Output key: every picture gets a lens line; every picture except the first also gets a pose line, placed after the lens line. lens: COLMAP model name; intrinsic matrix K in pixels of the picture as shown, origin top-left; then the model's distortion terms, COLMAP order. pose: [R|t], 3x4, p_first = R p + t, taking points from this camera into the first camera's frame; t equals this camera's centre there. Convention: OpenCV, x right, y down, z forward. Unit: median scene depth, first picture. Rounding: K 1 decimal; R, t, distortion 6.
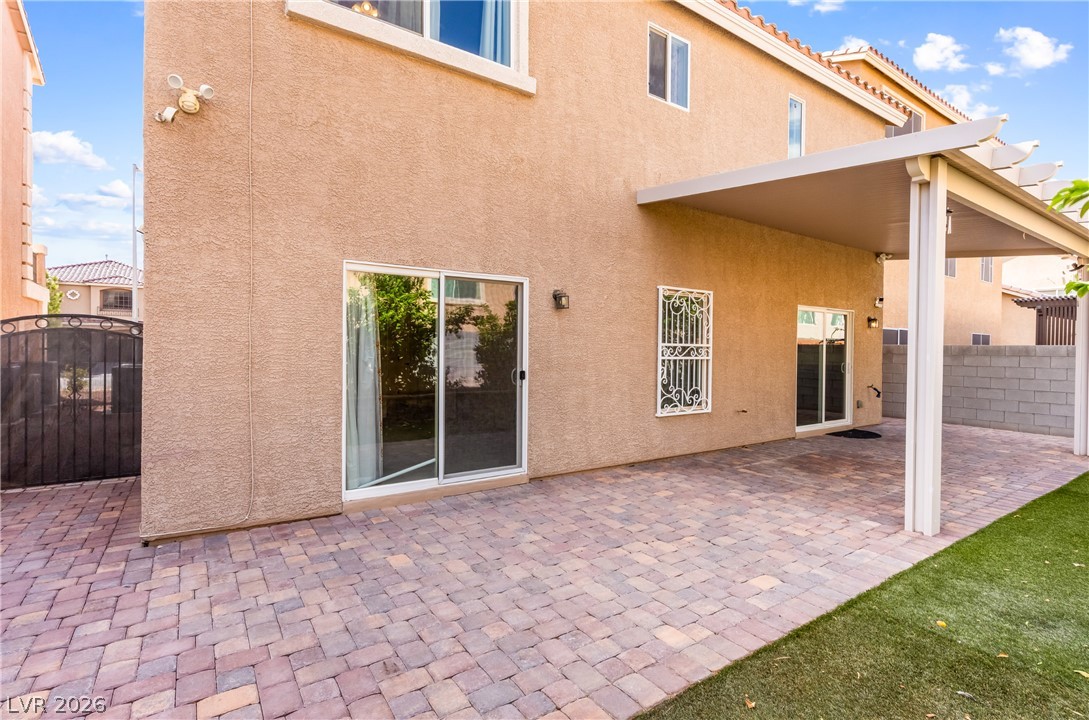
lens RADIAL K [[522.4, 0, 544.3], [0, 522.4, 353.0], [0, 0, 1]] dist [0.000806, 0.001606]
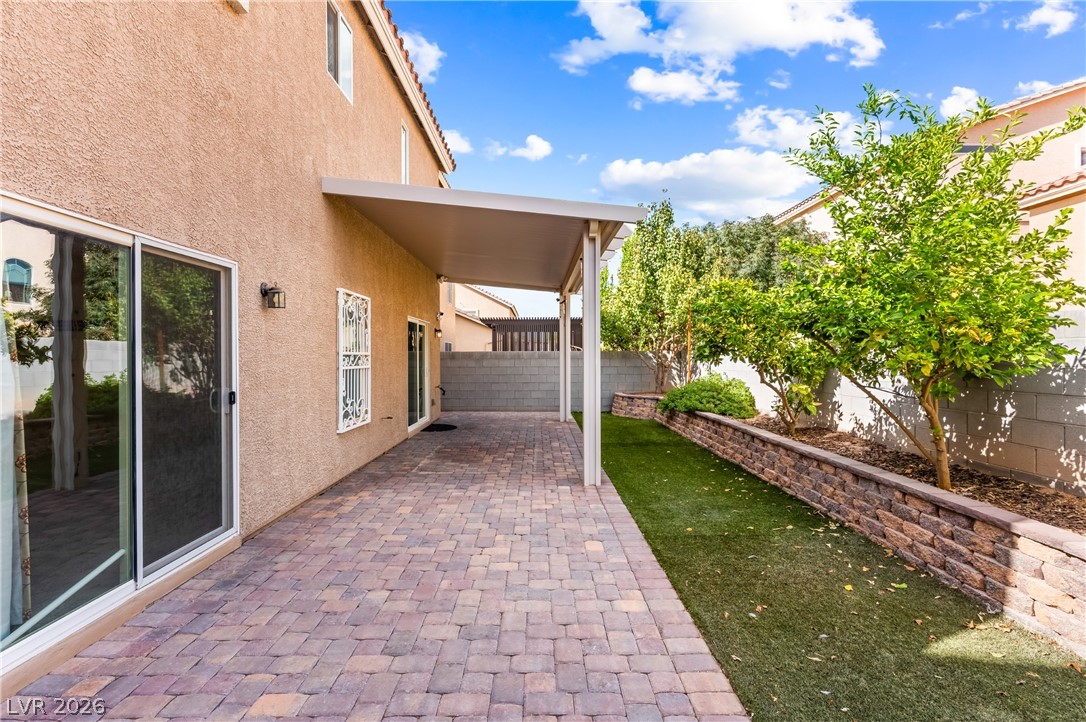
lens RADIAL K [[521.0, 0, 540.6], [0, 521.0, 358.5], [0, 0, 1]] dist [0.000806, 0.001606]
pose [[0.552297, -0.016521, 0.833484, -0.439961], [0.017407, 0.999814, 0.008283, -0.011153], [-0.833465, 0.009934, 0.552482, 0.278284]]
